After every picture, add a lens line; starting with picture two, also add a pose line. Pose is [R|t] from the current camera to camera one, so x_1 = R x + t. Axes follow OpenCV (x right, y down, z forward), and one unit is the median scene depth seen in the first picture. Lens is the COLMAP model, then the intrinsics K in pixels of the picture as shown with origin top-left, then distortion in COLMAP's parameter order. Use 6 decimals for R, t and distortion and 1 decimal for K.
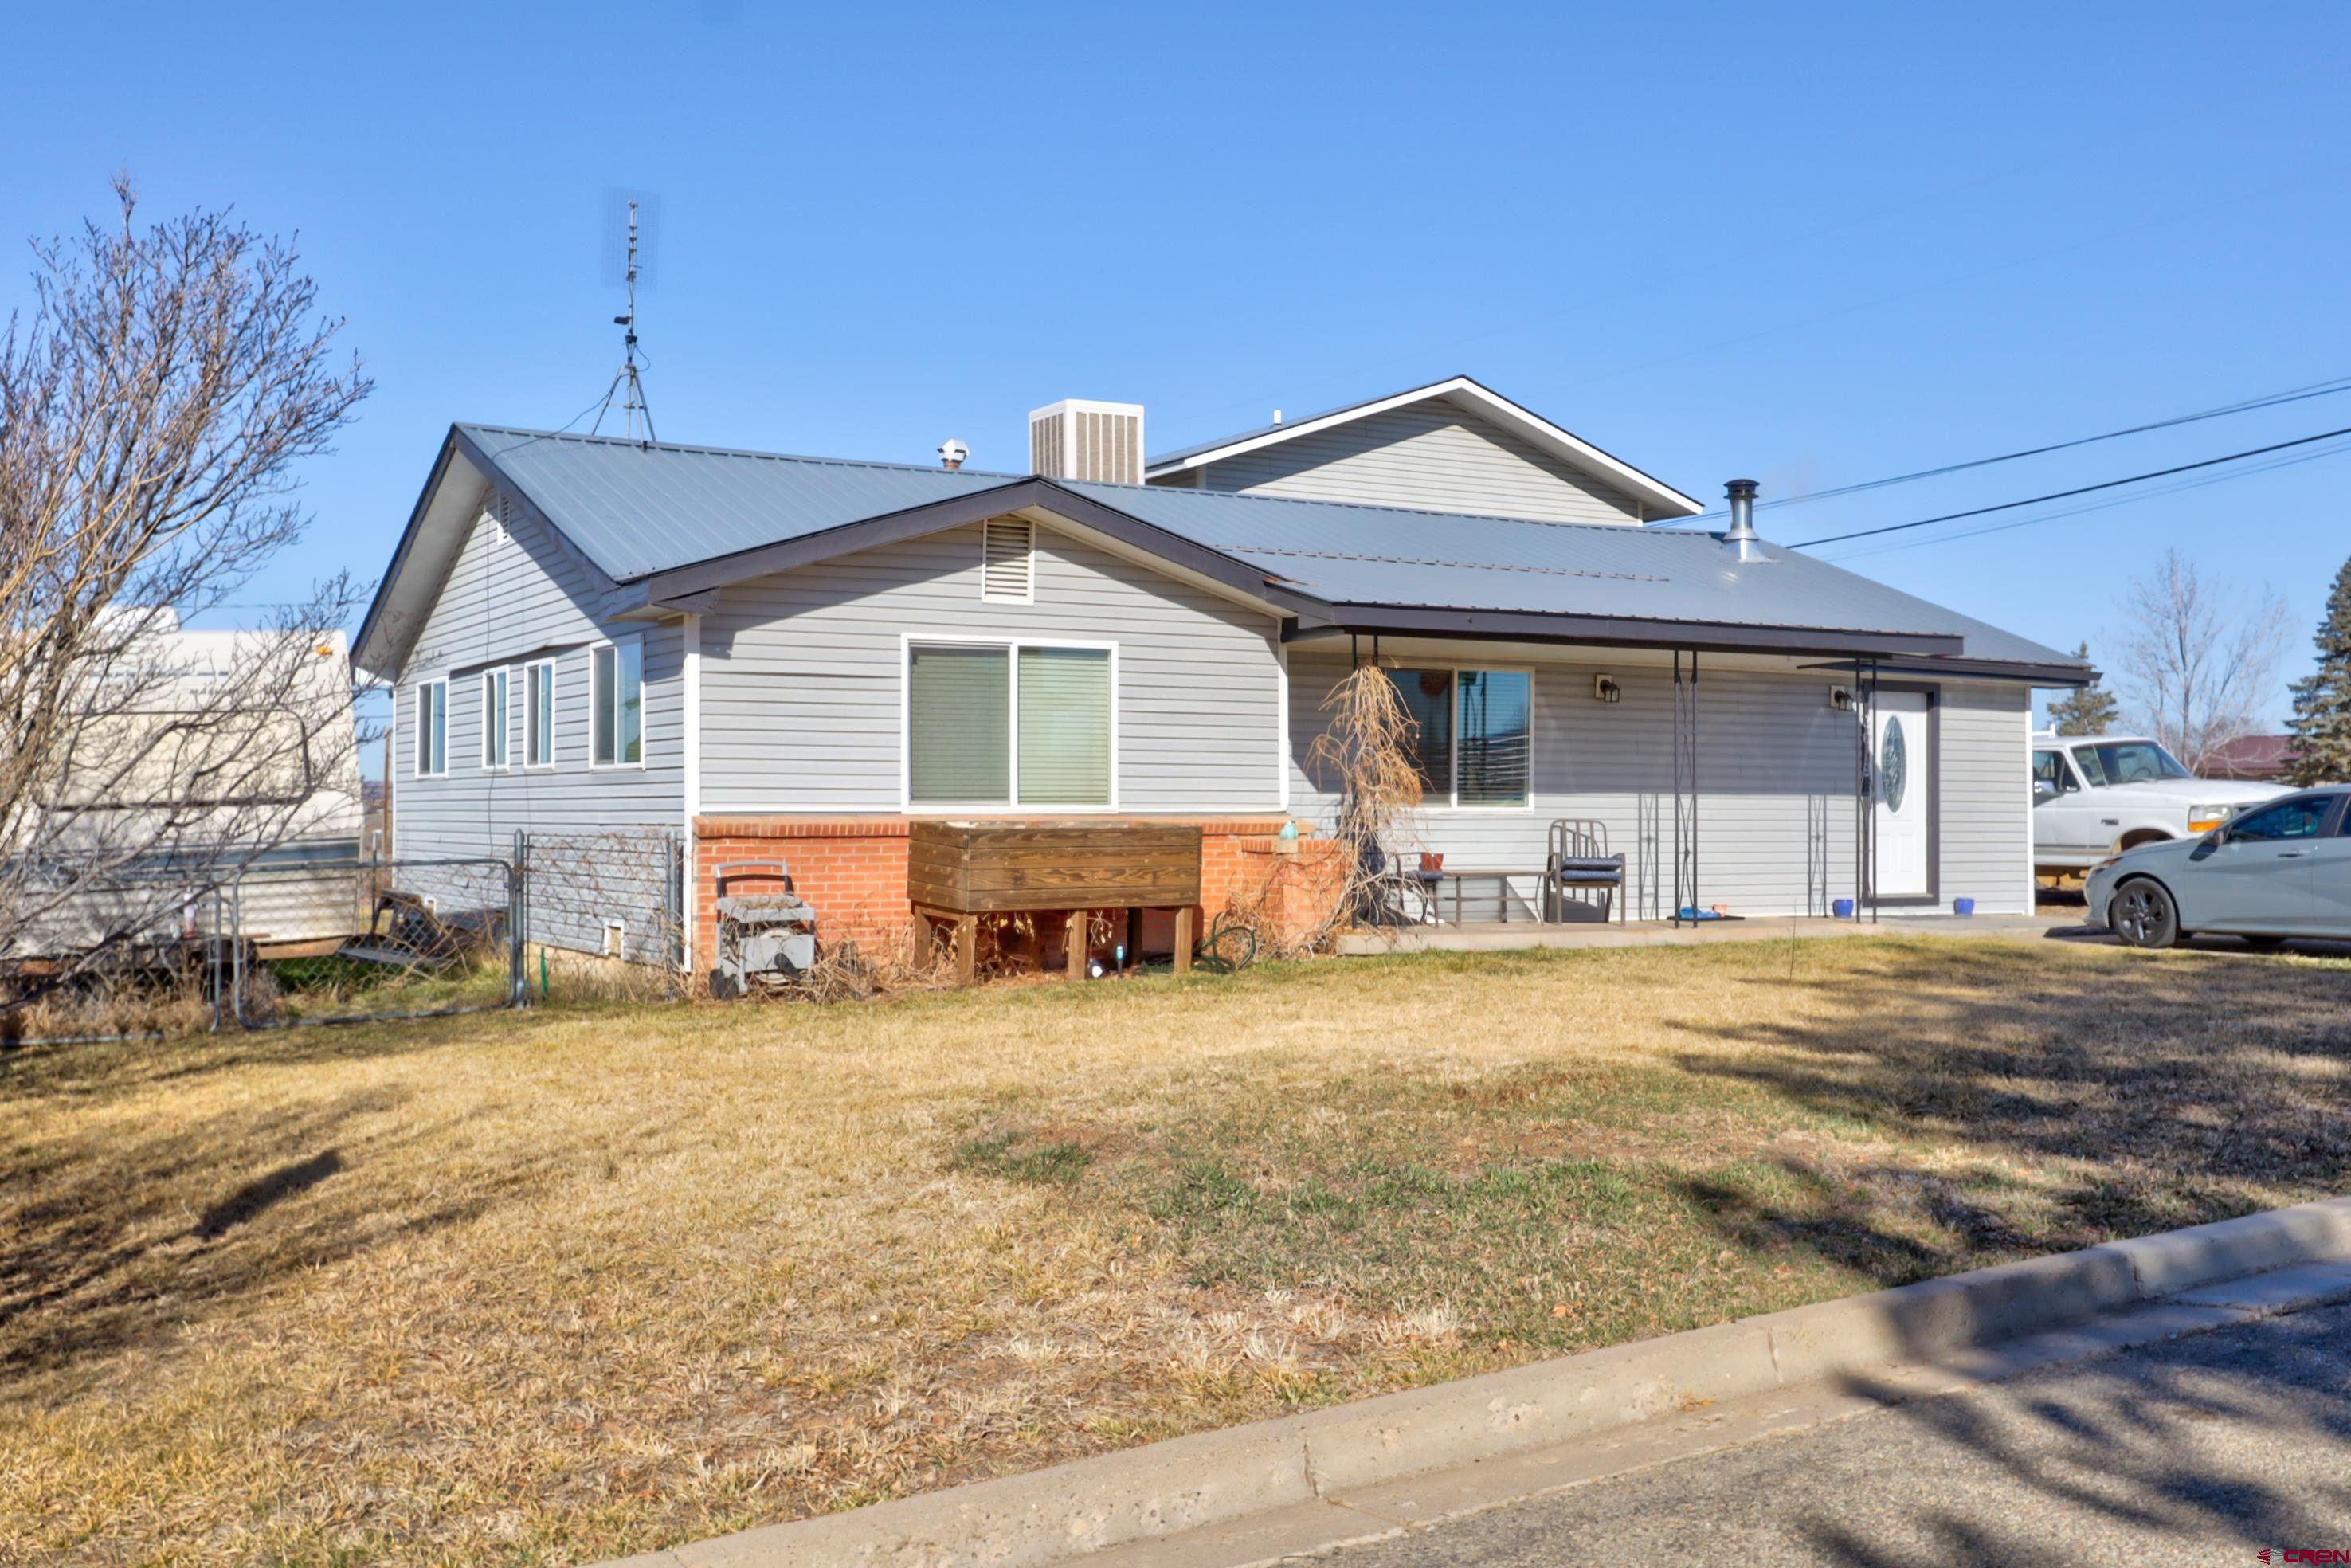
lens RADIAL K [[1934.7, 0, 1175.5], [0, 1934.7, 784.0], [0, 0, 1]] dist [-0.016894, -0.001548]
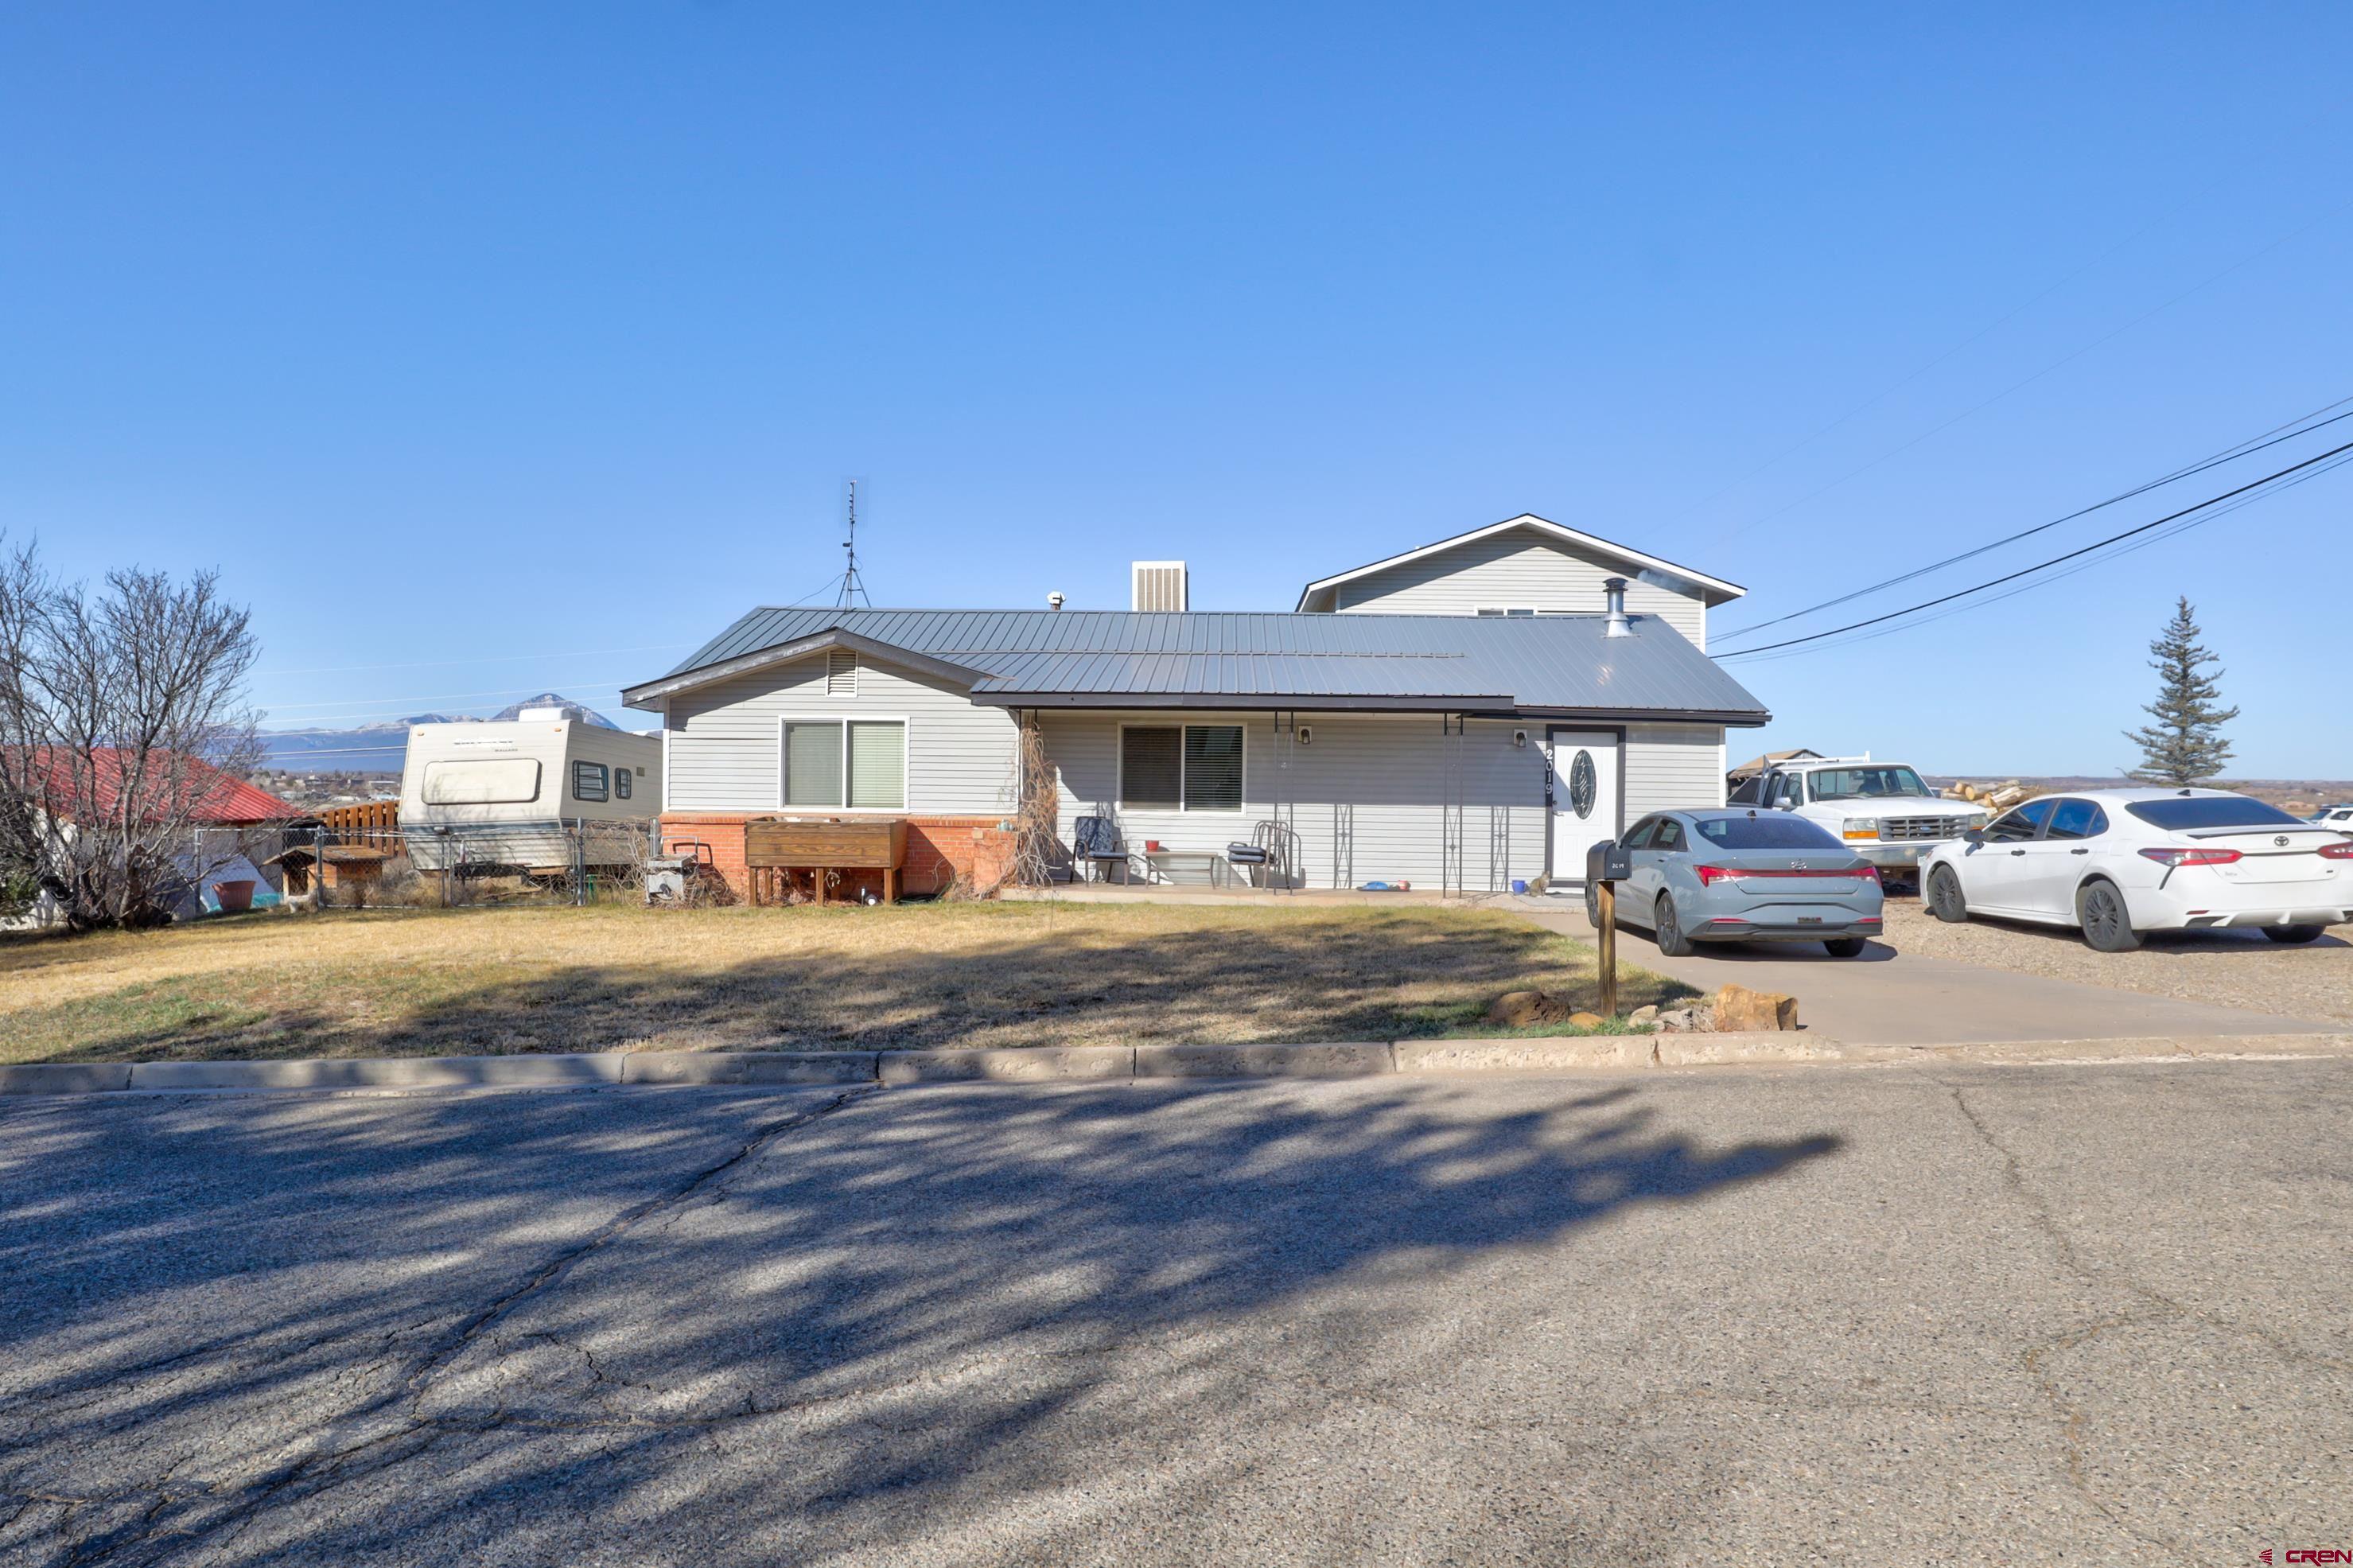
lens RADIAL K [[1190.6, 0, 1176.5], [0, 1190.6, 784.0], [0, 0, 1]] dist [-0.043209, 0.011989]
pose [[0.888588, 0.007840, -0.458639, 0.539664], [-0.005008, 0.999960, 0.007391, -0.016484], [0.458679, -0.004271, 0.888592, 0.116899]]
